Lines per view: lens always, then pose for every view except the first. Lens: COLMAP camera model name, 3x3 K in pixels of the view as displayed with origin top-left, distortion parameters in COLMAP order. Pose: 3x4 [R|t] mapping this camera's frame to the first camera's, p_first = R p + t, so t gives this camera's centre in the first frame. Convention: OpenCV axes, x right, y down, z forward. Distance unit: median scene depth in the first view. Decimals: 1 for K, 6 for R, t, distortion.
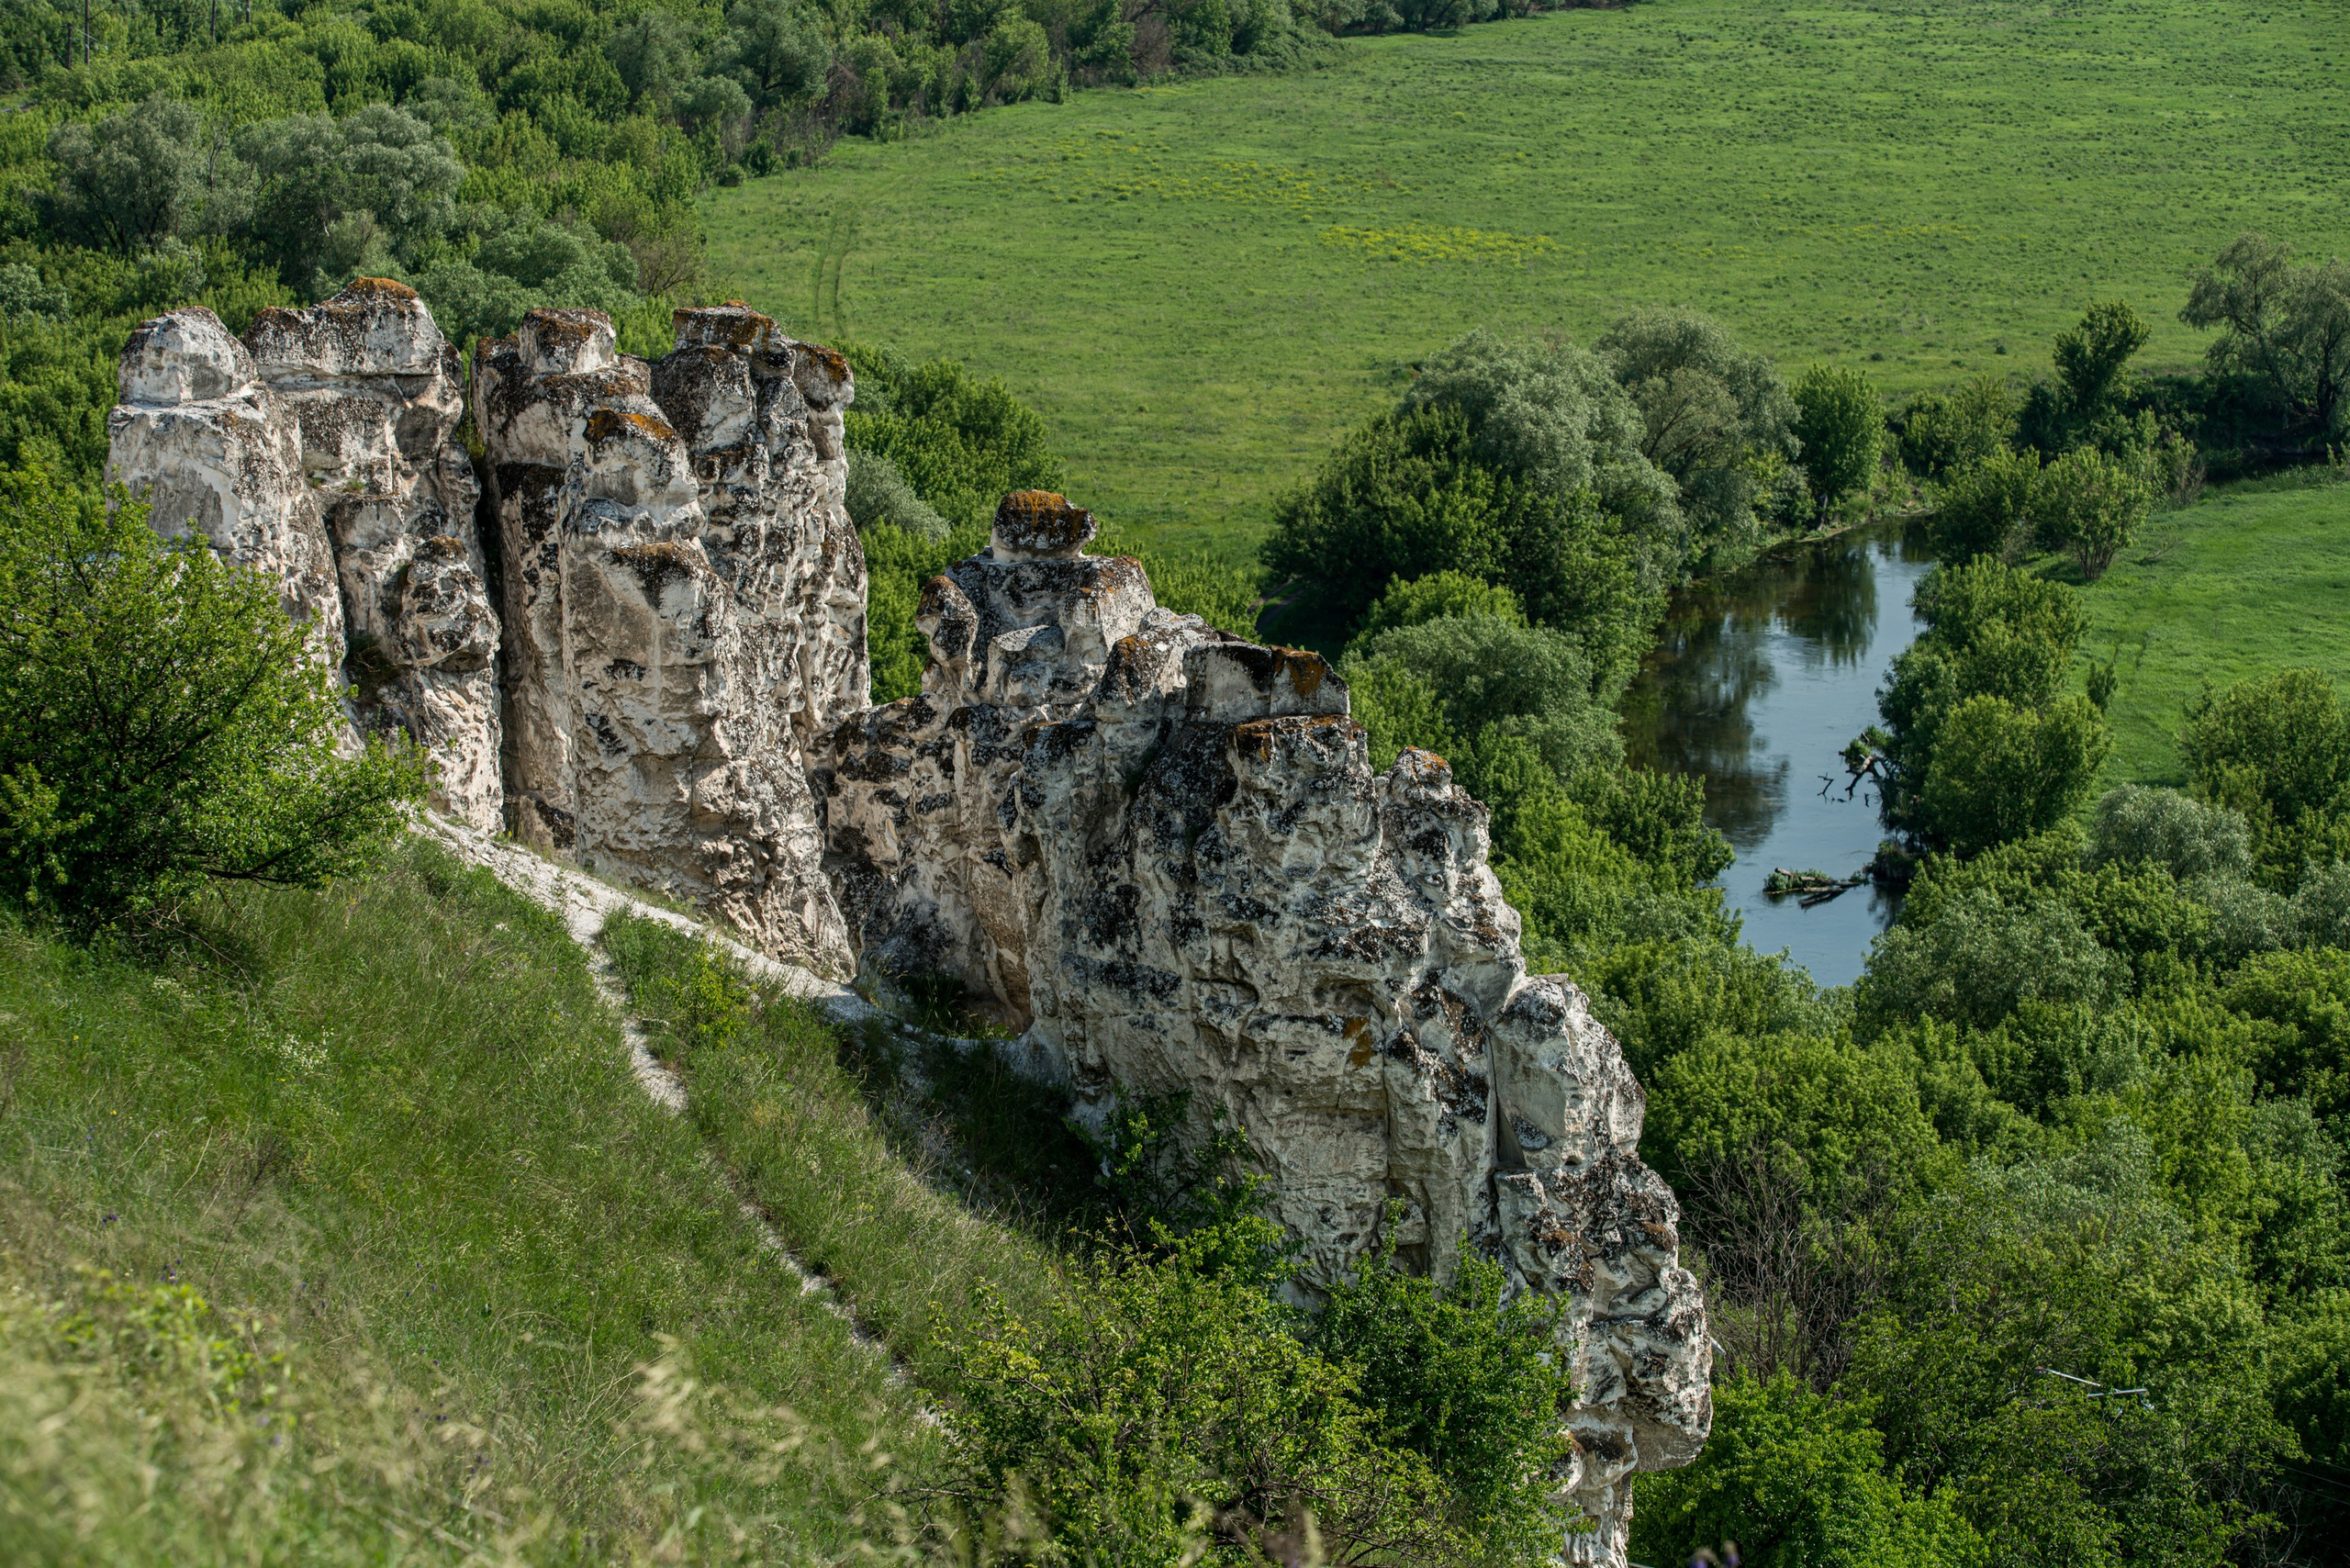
lens RADIAL K [[6901.2, 0, 1153.7], [0, 6901.2, 763.1], [0, 0, 1]] dist [-0.084159, 0.000000]
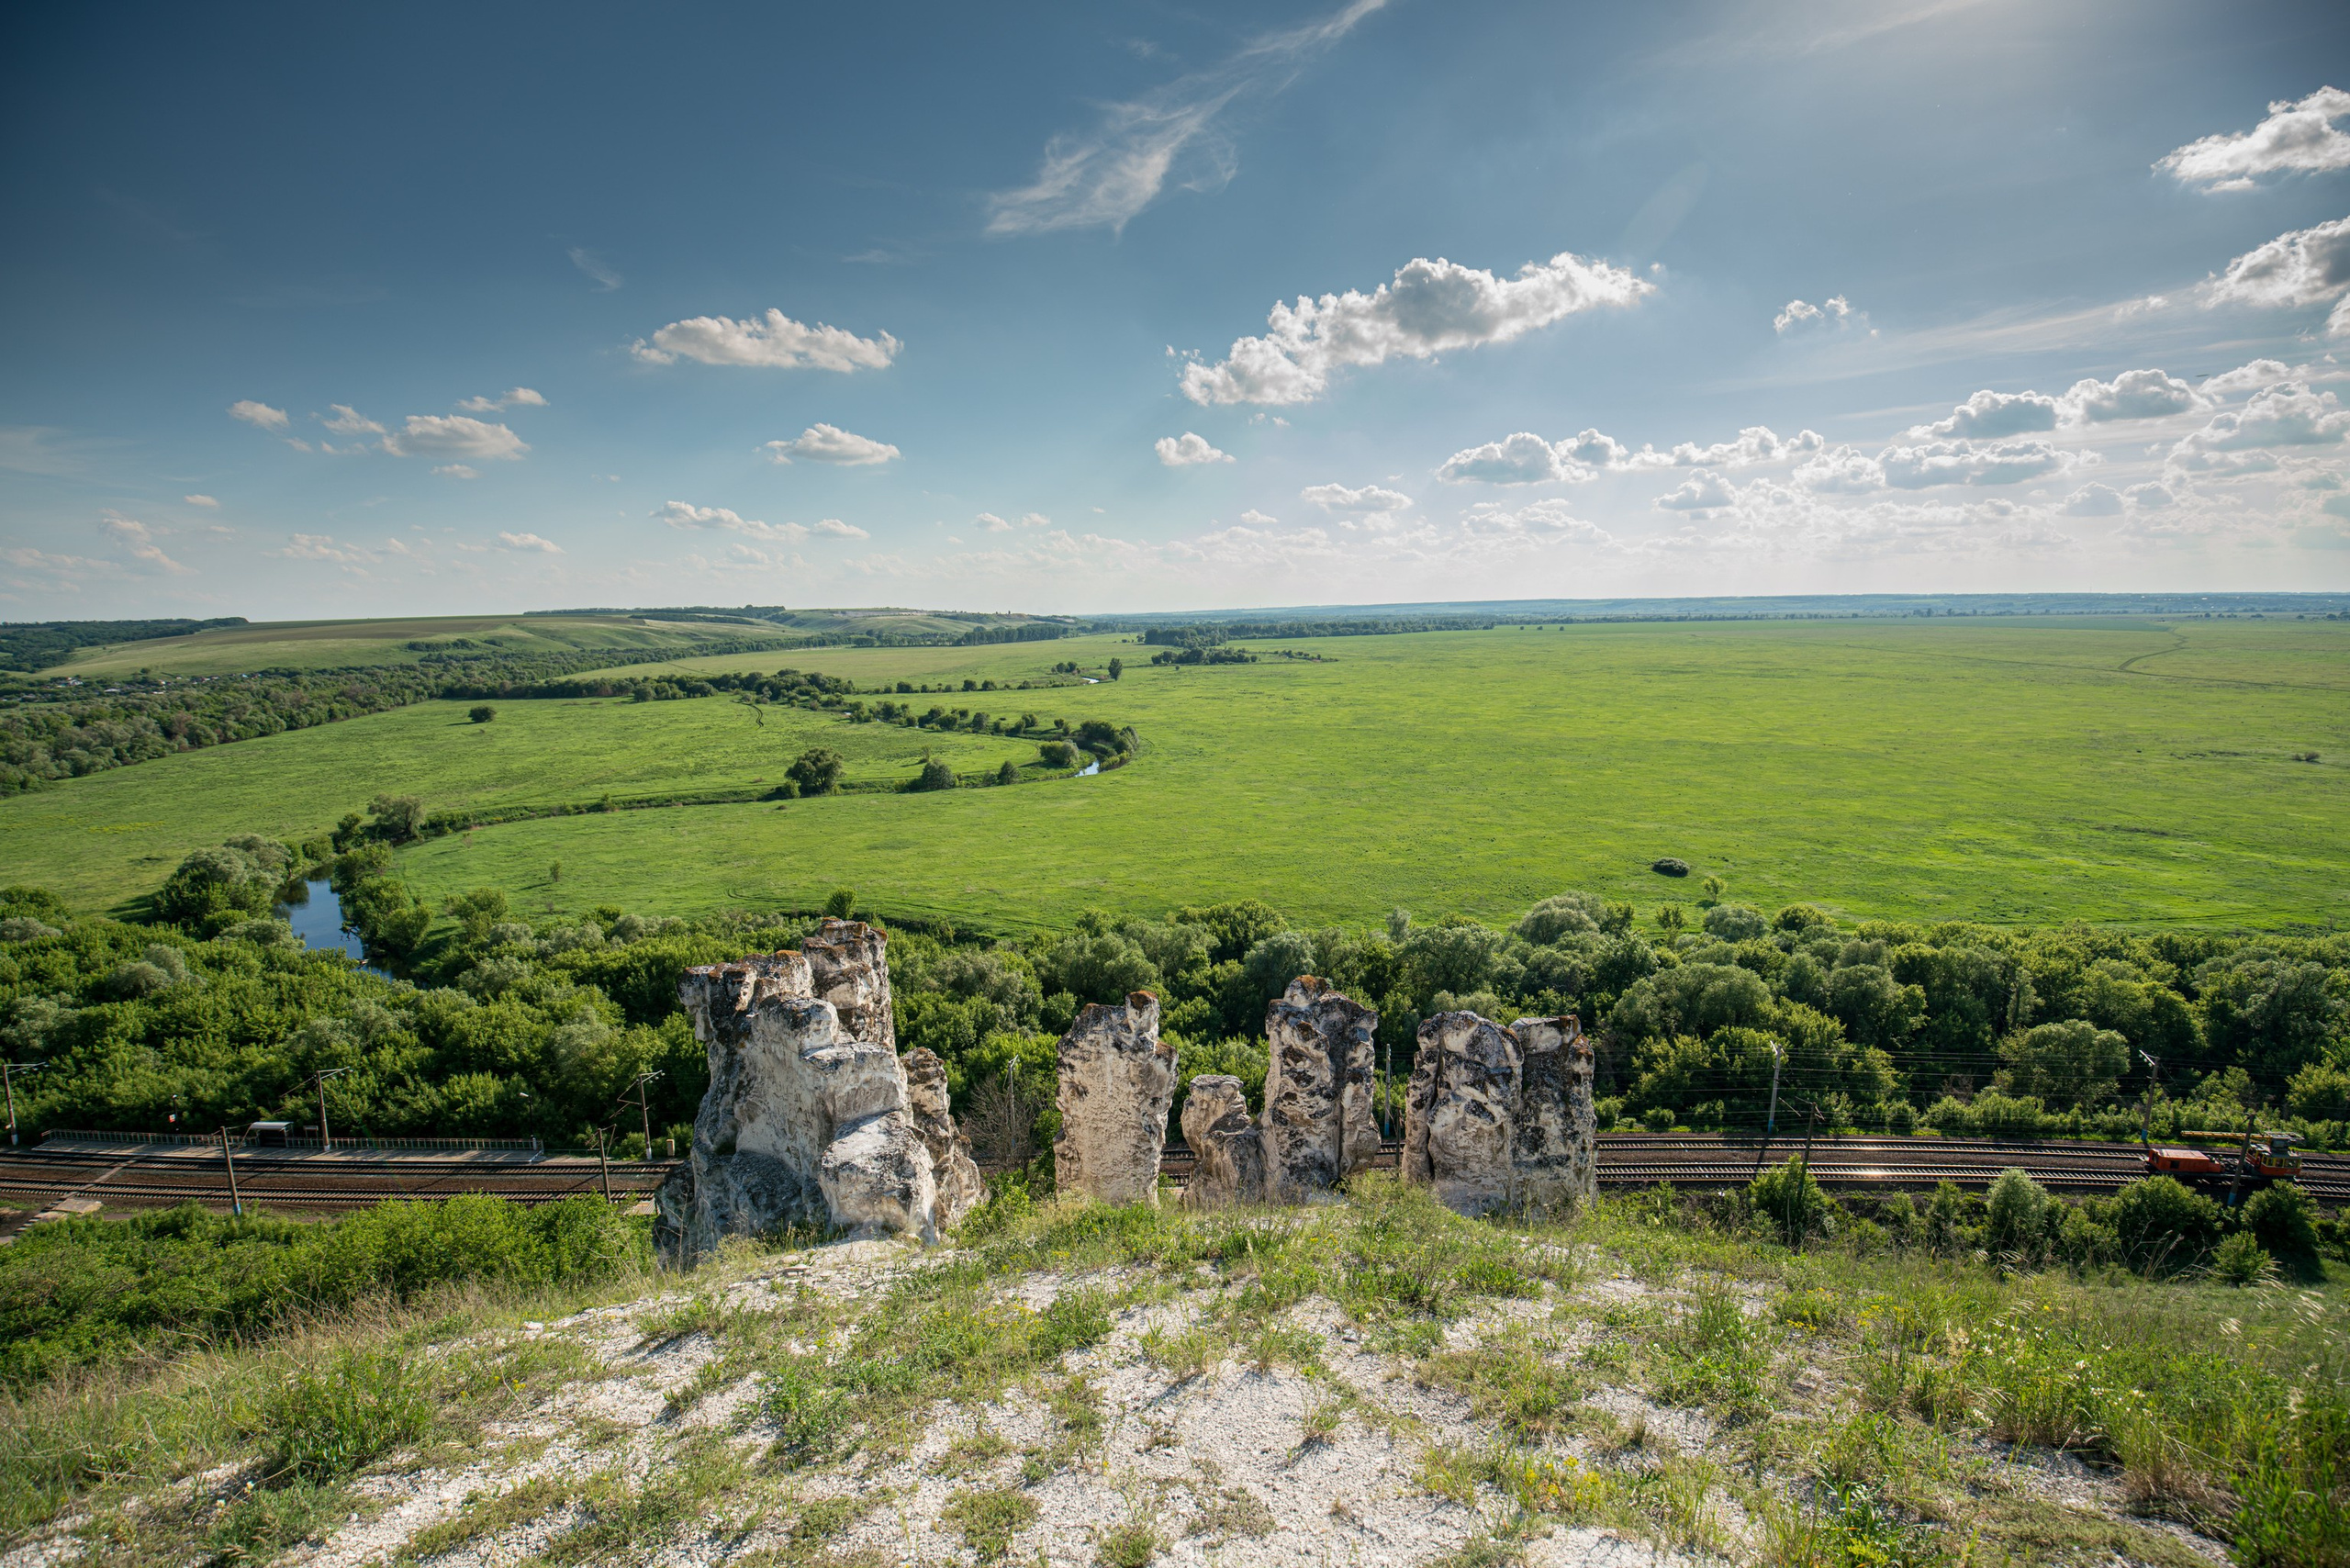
lens RADIAL K [[1098.8, 0, 1144.1], [0, 1098.8, 795.6], [0, 0, 1]] dist [-0.033246, 0.005516]
pose [[0.623763, -0.163172, 0.764391, -0.316816], [0.180631, 0.981586, 0.062137, -0.126871], [-0.760455, 0.099314, 0.641751, 0.717858]]
